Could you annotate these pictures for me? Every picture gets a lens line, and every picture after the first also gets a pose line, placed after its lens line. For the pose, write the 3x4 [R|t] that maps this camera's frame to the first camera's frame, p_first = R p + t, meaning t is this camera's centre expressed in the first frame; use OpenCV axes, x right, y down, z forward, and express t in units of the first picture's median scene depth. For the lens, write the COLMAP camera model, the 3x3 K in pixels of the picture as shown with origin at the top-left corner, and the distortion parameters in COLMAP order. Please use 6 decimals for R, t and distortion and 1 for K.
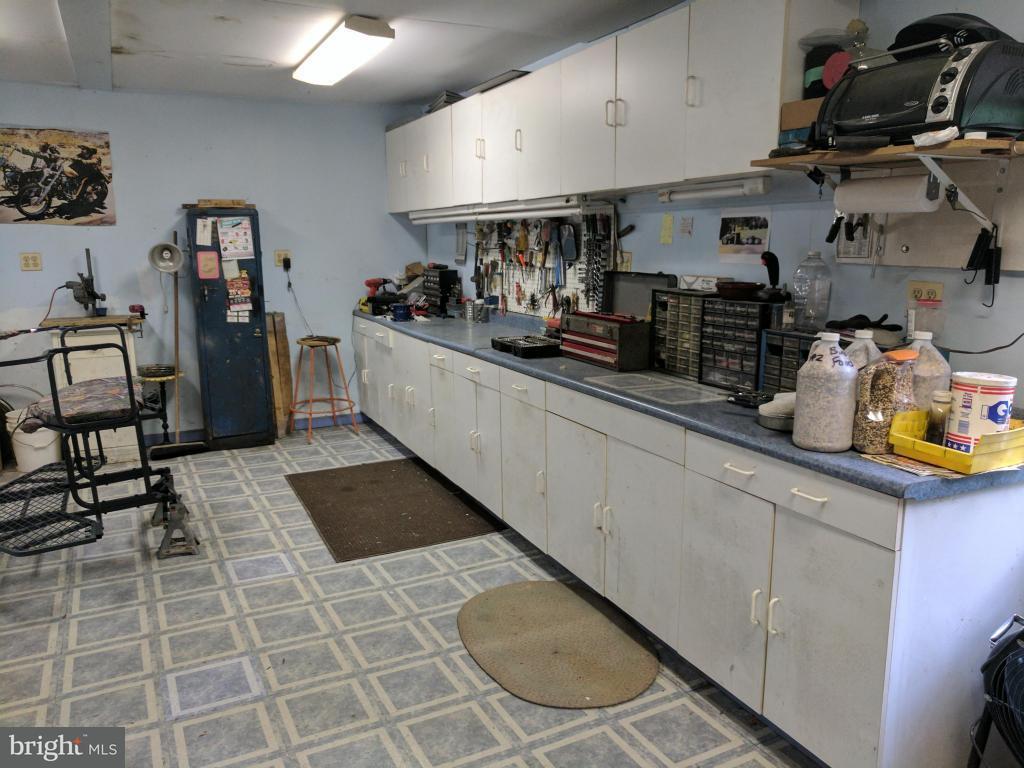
lens RADIAL K [[742.5, 0, 512.0], [0, 742.5, 384.0], [0, 0, 1]] dist [-0.000015, -0.000609]
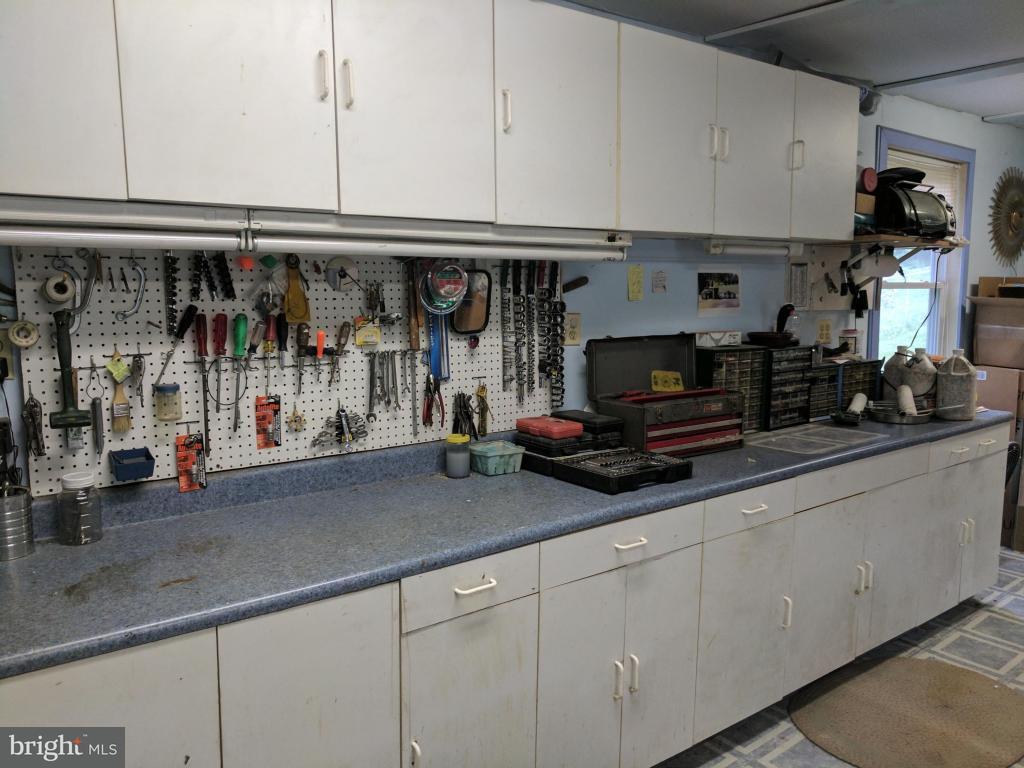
lens RADIAL K [[784.3, 0, 512.0], [0, 784.3, 384.0], [0, 0, 1]] dist [0.013742, 0.000945]
pose [[-0.186144, -0.123720, 0.974702, -0.722190], [0.185084, 0.969864, 0.158452, -0.296370], [-0.964932, 0.209897, -0.157636, 1.458480]]
